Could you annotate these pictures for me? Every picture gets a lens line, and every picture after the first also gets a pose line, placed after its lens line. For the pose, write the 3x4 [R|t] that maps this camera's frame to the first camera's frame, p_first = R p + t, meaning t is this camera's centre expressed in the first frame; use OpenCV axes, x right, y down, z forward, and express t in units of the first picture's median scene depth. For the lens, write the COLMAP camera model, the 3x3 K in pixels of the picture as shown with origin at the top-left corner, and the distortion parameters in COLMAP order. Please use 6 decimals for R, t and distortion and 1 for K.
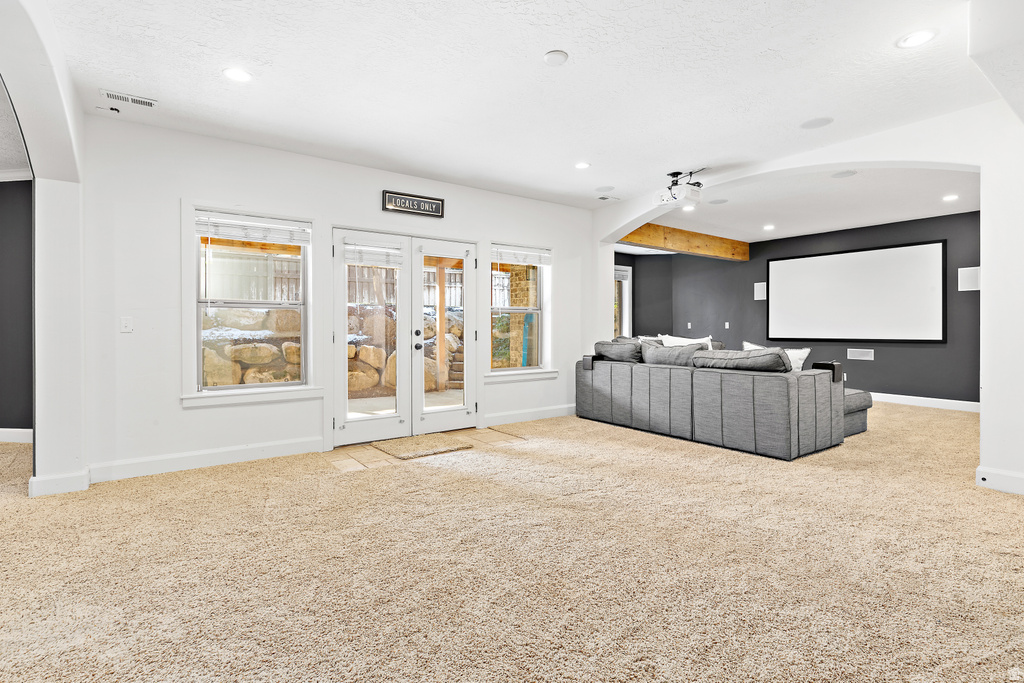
lens RADIAL K [[489.5, 0, 512.1], [0, 489.5, 333.0], [0, 0, 1]] dist [-0.002121, -0.000868]
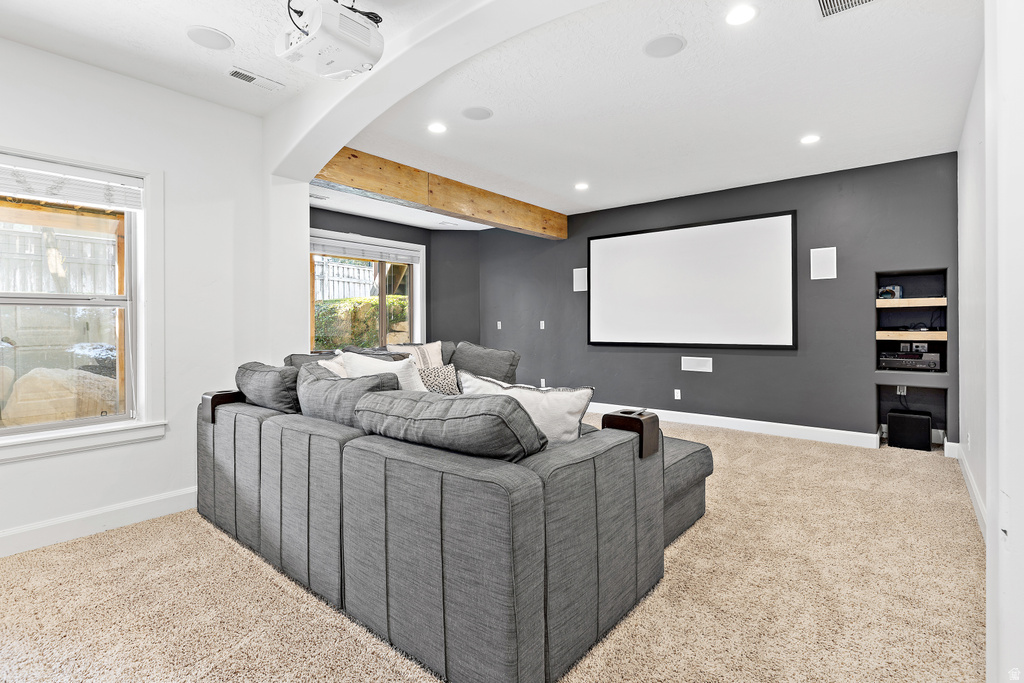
lens RADIAL K [[489.5, 0, 516.7], [0, 489.5, 331.3], [0, 0, 1]] dist [-0.002121, -0.000868]
pose [[0.965693, -0.009186, 0.259523, 0.279727], [0.008035, 0.999953, 0.005495, -0.014304], [-0.259561, -0.003221, 0.965721, 0.385361]]
